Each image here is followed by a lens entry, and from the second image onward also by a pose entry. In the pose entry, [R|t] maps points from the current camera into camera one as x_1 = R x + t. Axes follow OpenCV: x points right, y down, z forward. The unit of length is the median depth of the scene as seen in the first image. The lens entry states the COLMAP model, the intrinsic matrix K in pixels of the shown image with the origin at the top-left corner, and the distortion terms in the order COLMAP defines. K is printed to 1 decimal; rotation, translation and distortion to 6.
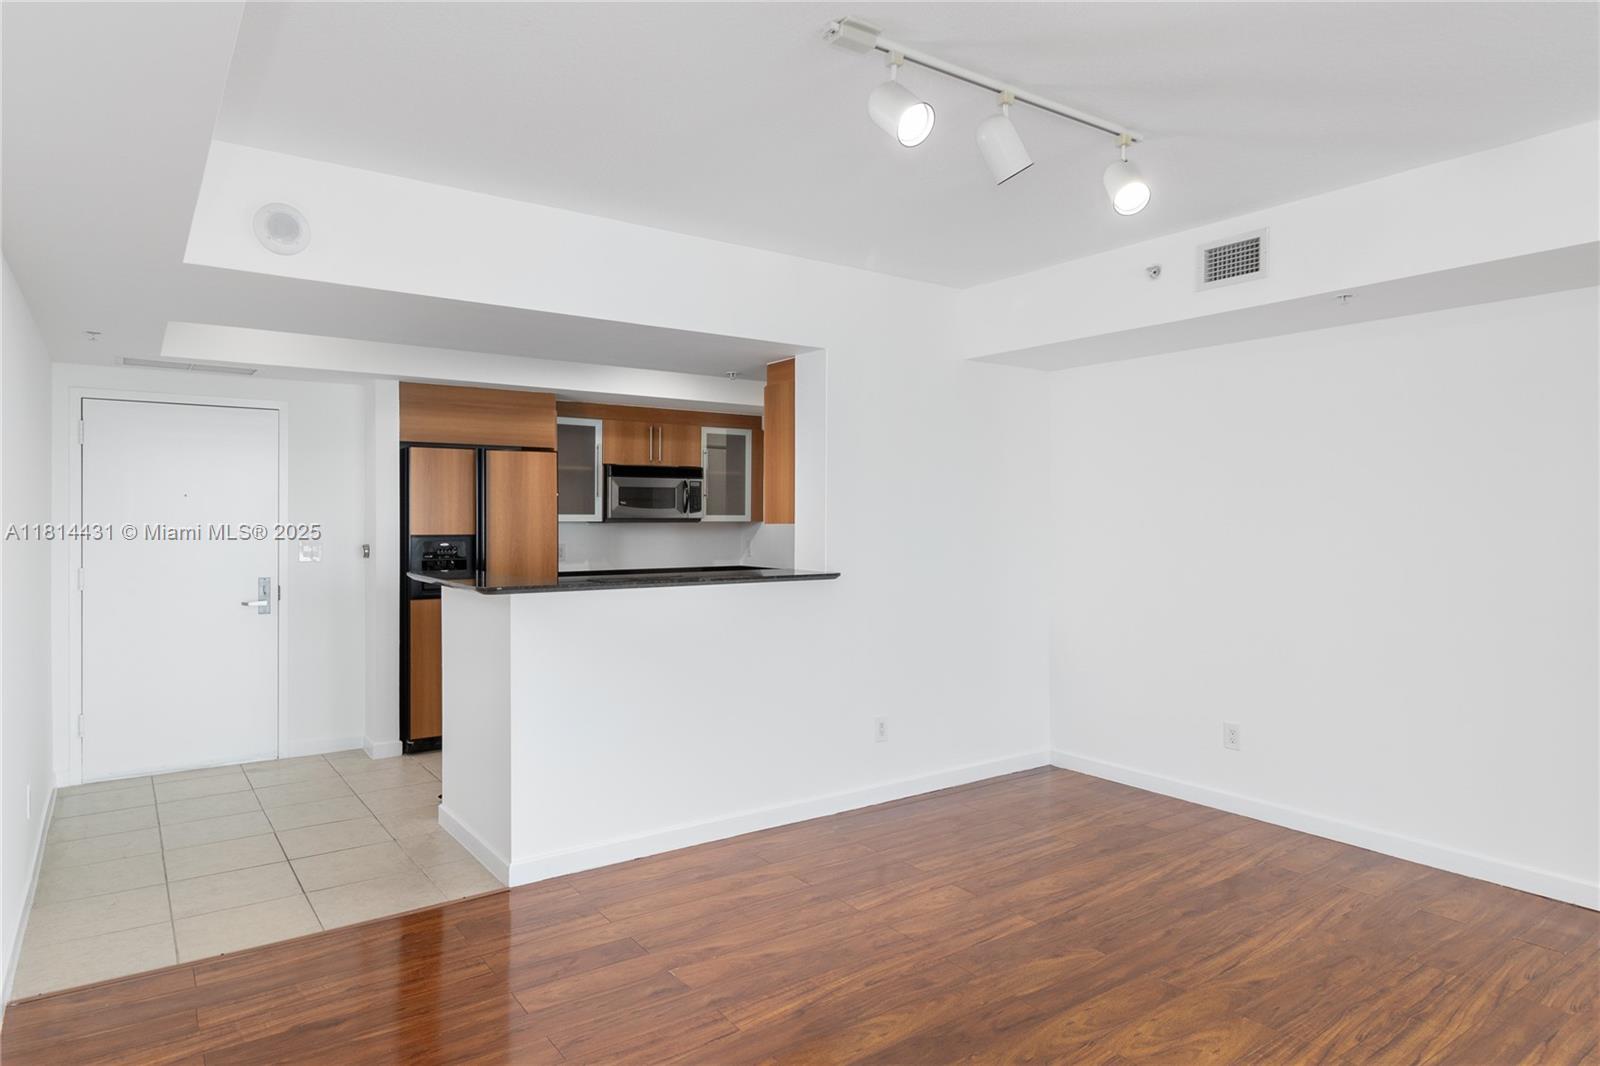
lens RADIAL K [[924.5, 0, 776.4], [0, 924.5, 527.5], [0, 0, 1]] dist [-0.007222, -0.000688]
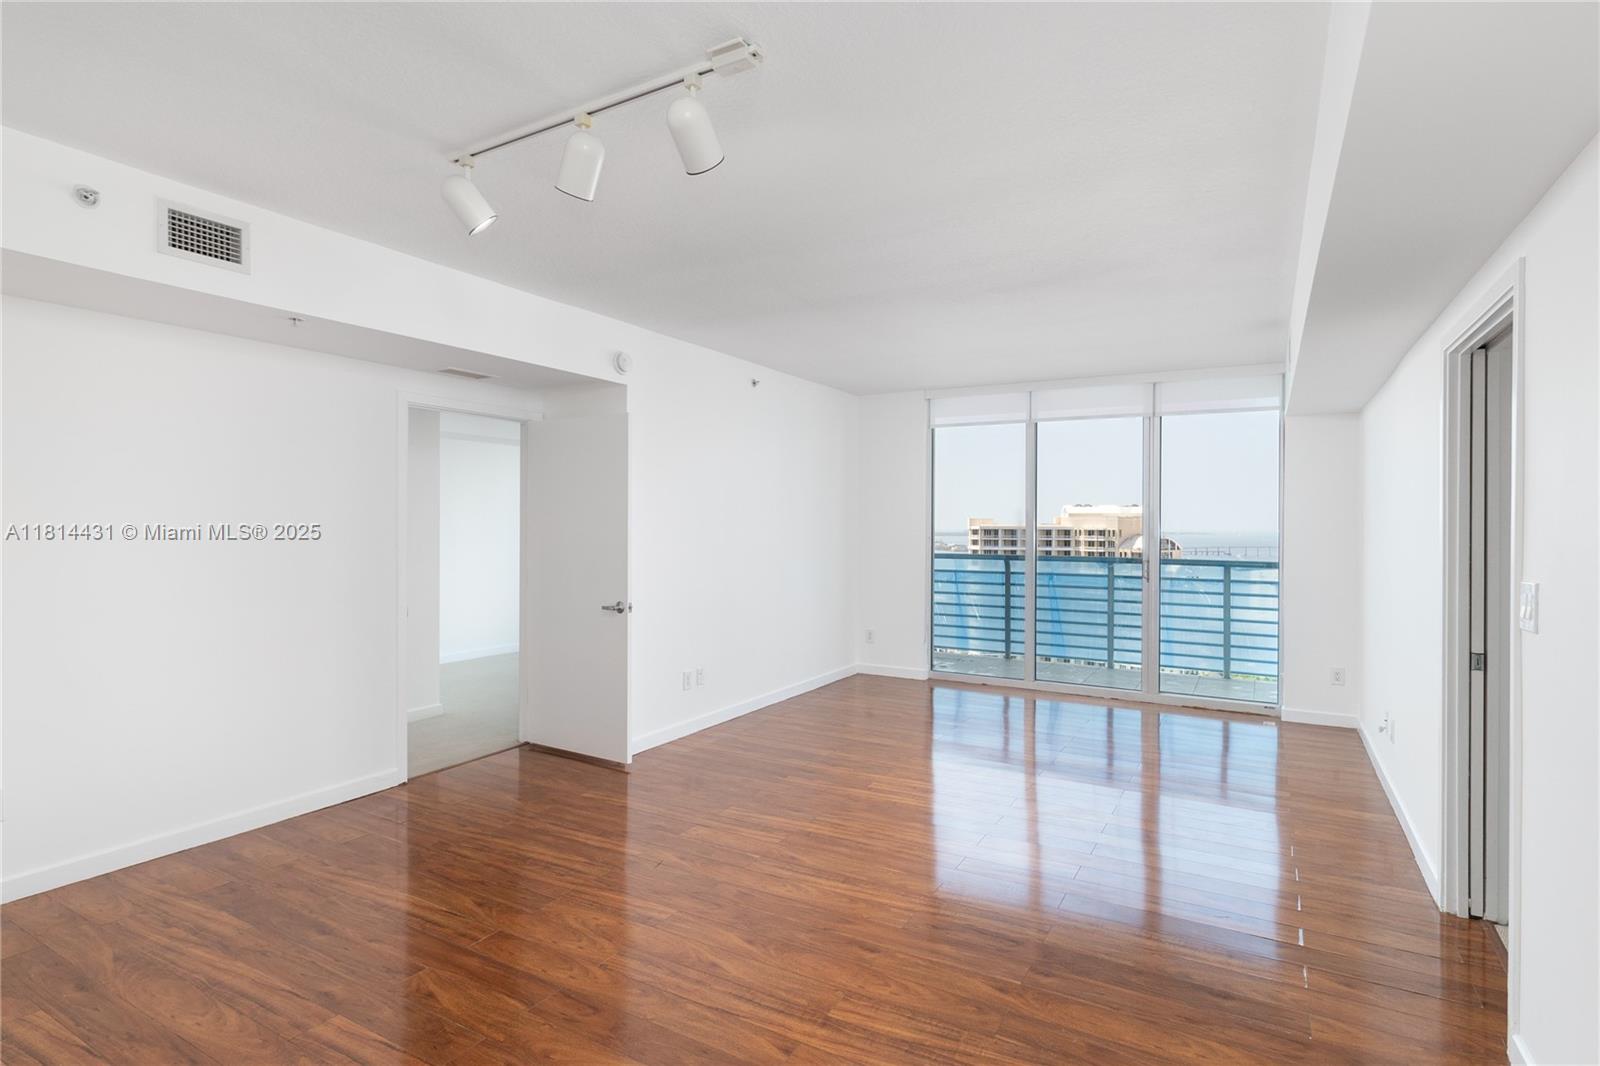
lens RADIAL K [[832.3, 0, 791.4], [0, 832.3, 526.9], [0, 0, 1]] dist [-0.003059, -0.001223]
pose [[-0.419247, -0.010360, 0.907813, -0.488382], [0.007162, 0.999866, 0.014718, -0.013273], [-0.907844, 0.012672, -0.419117, 0.825279]]
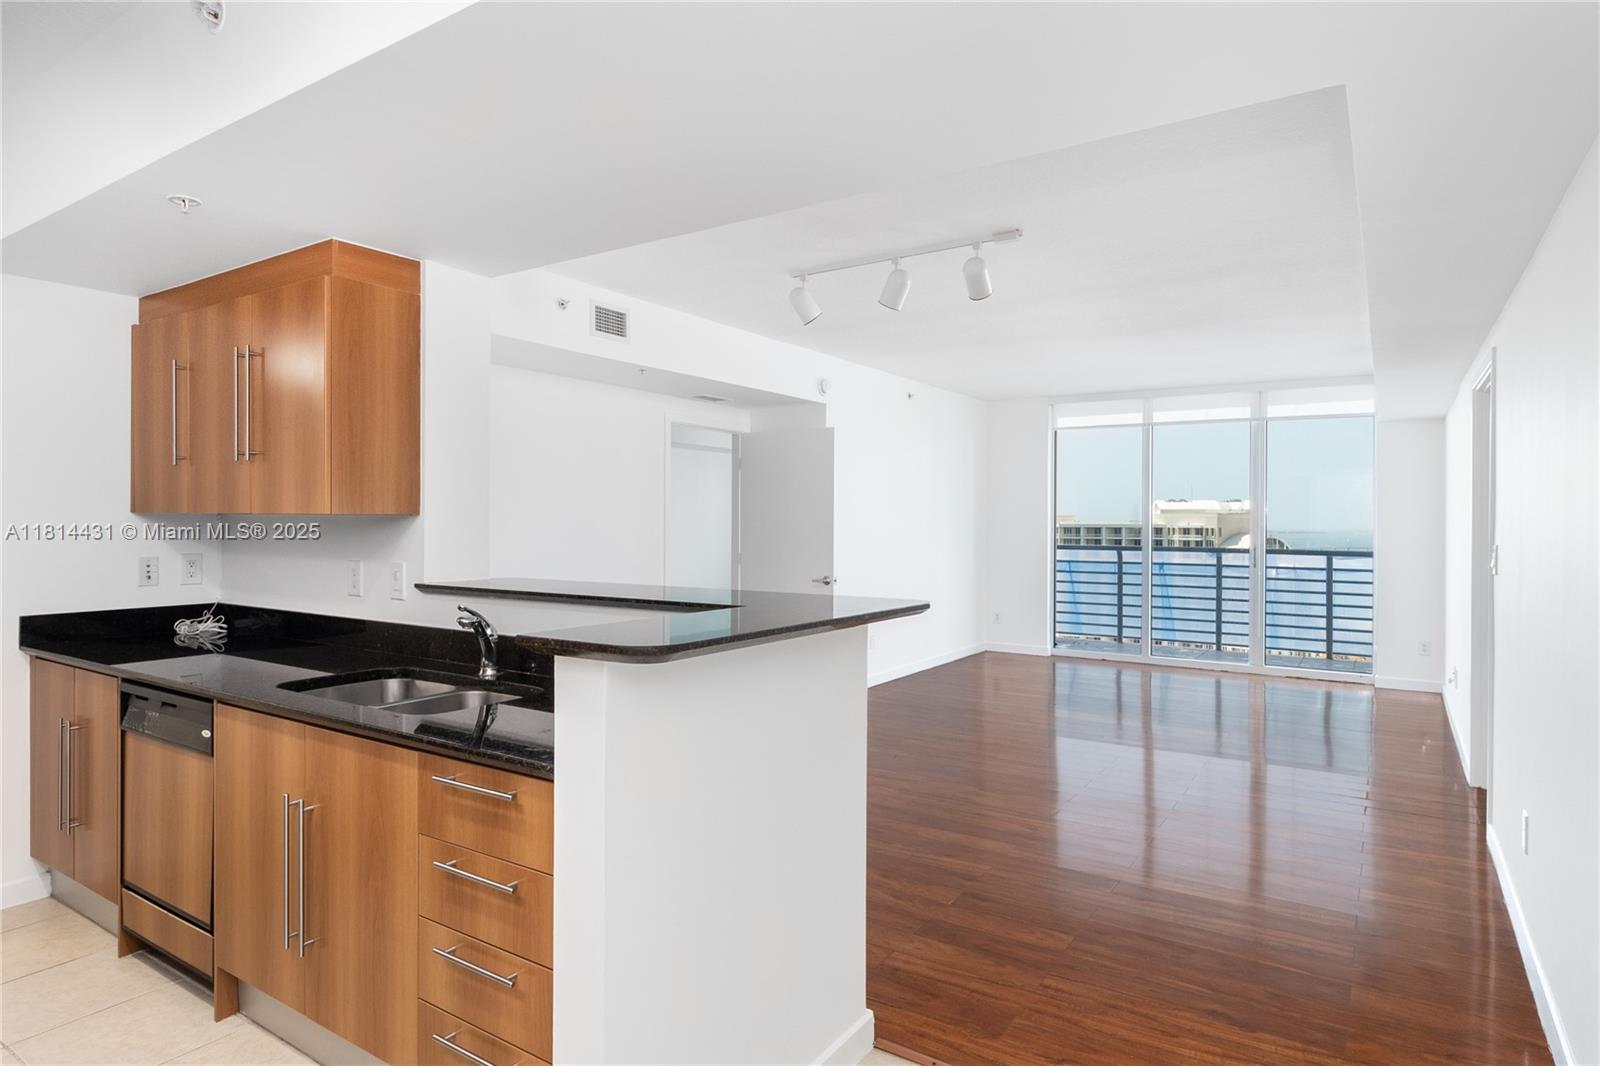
lens RADIAL K [[924.5, 0, 776.4], [0, 924.5, 527.5], [0, 0, 1]] dist [-0.007222, -0.000688]
pose [[-0.353777, -0.012976, 0.935240, -0.872657], [0.007994, 0.999825, 0.016897, -0.007181], [-0.935295, 0.013454, -0.353612, 1.261920]]
